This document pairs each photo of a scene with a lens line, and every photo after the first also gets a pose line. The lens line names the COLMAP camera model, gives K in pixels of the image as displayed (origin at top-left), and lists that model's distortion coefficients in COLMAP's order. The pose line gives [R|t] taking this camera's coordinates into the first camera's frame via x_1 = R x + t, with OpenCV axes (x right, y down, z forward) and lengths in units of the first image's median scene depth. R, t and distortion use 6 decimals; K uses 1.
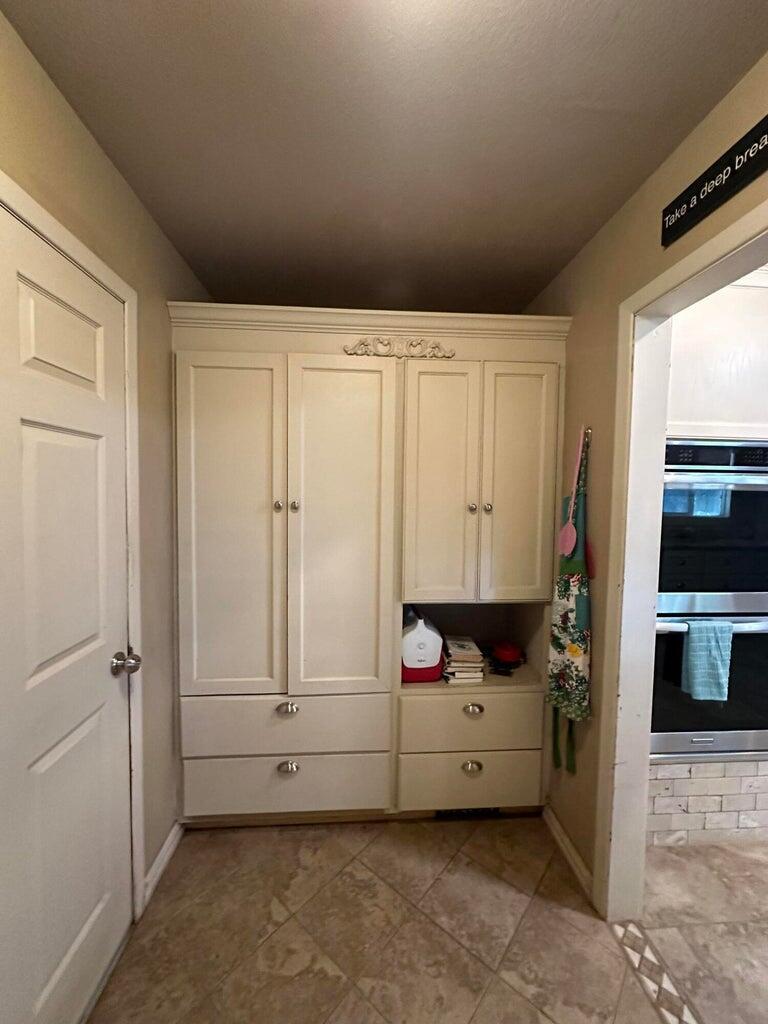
lens RADIAL K [[406.0, 0, 383.8], [0, 406.0, 518.9], [0, 0, 1]] dist [-0.001270, -0.000175]
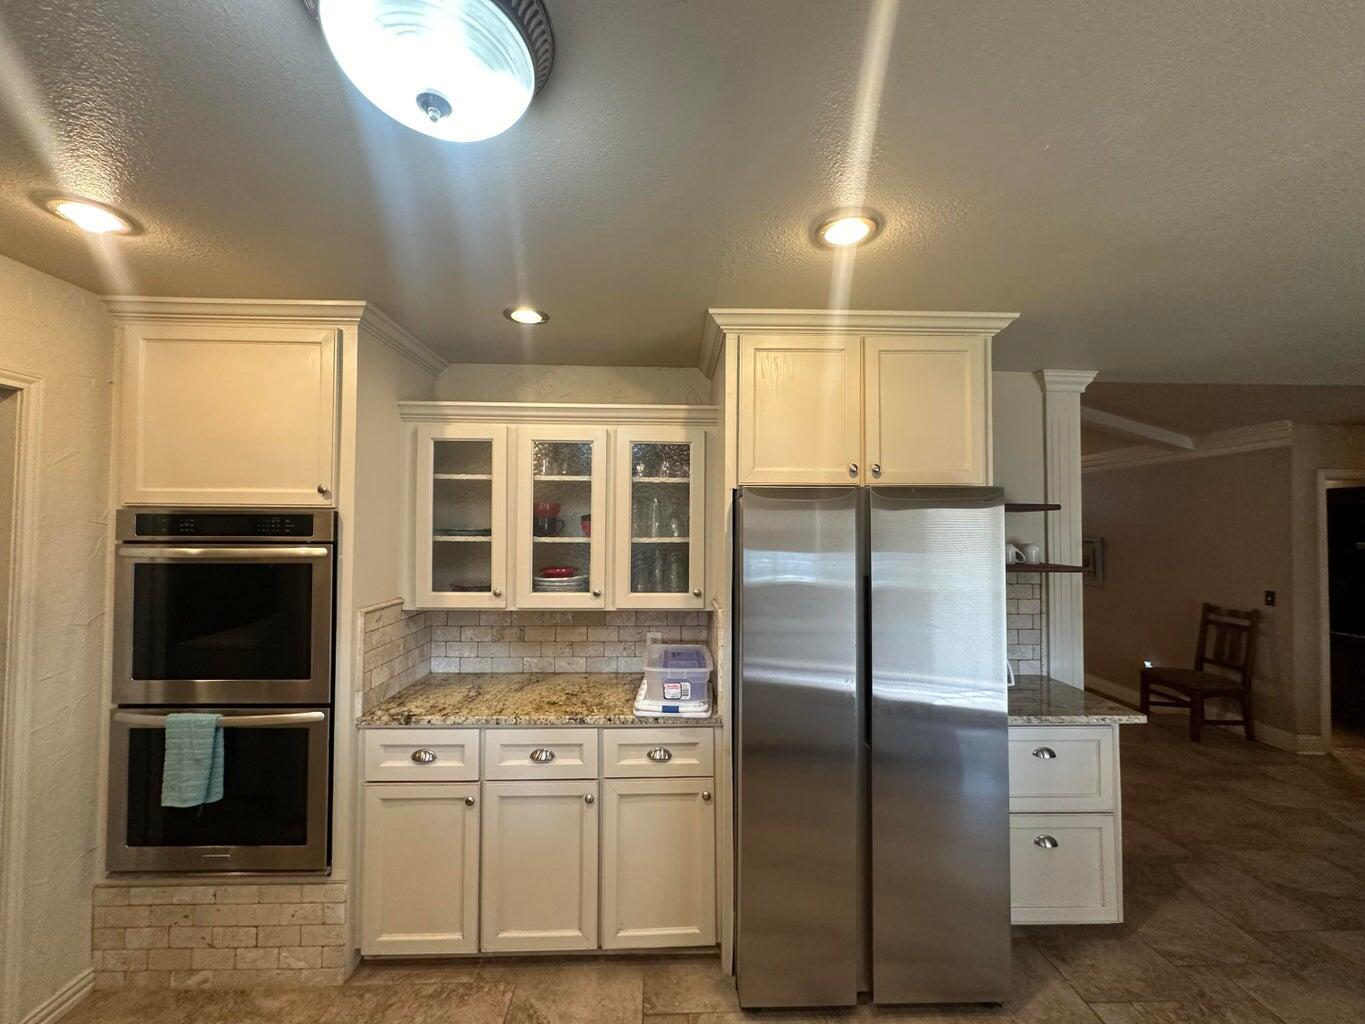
lens RADIAL K [[541.1, 0, 681.8], [0, 541.1, 513.8], [0, 0, 1]] dist [-0.001270, -0.000175]
pose [[0.999600, -0.005611, -0.027720, 1.755398], [0.003616, 0.997434, -0.071495, -0.084203], [0.028050, 0.071366, 0.997056, -0.147470]]
